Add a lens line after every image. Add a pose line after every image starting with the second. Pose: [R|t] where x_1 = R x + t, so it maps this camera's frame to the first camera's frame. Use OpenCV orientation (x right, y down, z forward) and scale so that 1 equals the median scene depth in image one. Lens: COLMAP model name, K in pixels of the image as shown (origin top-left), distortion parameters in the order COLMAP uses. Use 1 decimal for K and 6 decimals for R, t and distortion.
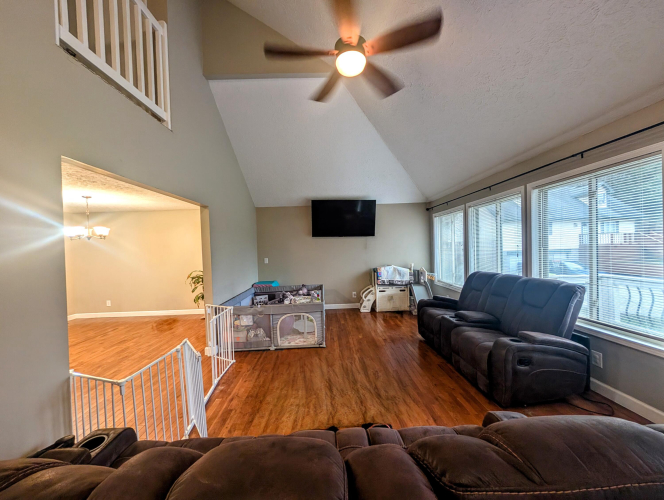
lens RADIAL K [[250.0, 0, 332.0], [0, 250.0, 250.0], [0, 0, 1]] dist [-0.000268, -0.000075]
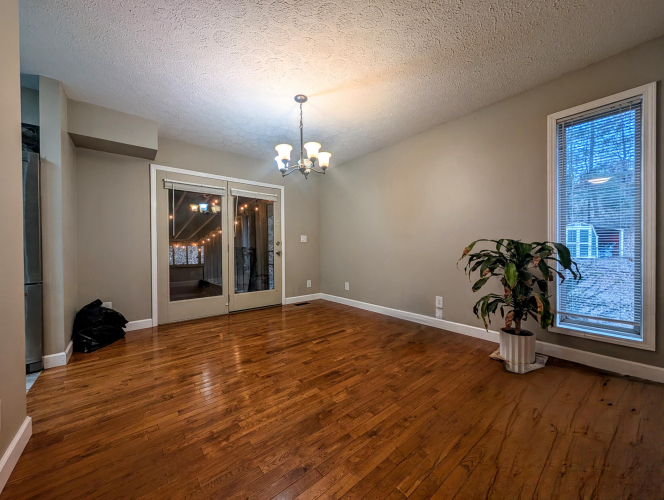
lens RADIAL K [[250.0, 0, 332.0], [0, 250.0, 250.0], [0, 0, 1]] dist [-0.000268, -0.000075]
pose [[0.601024, 0.030373, -0.798654, -0.364976], [-0.010277, 0.999489, 0.030277, 0.091391], [0.799165, -0.009989, 0.601029, 0.553396]]
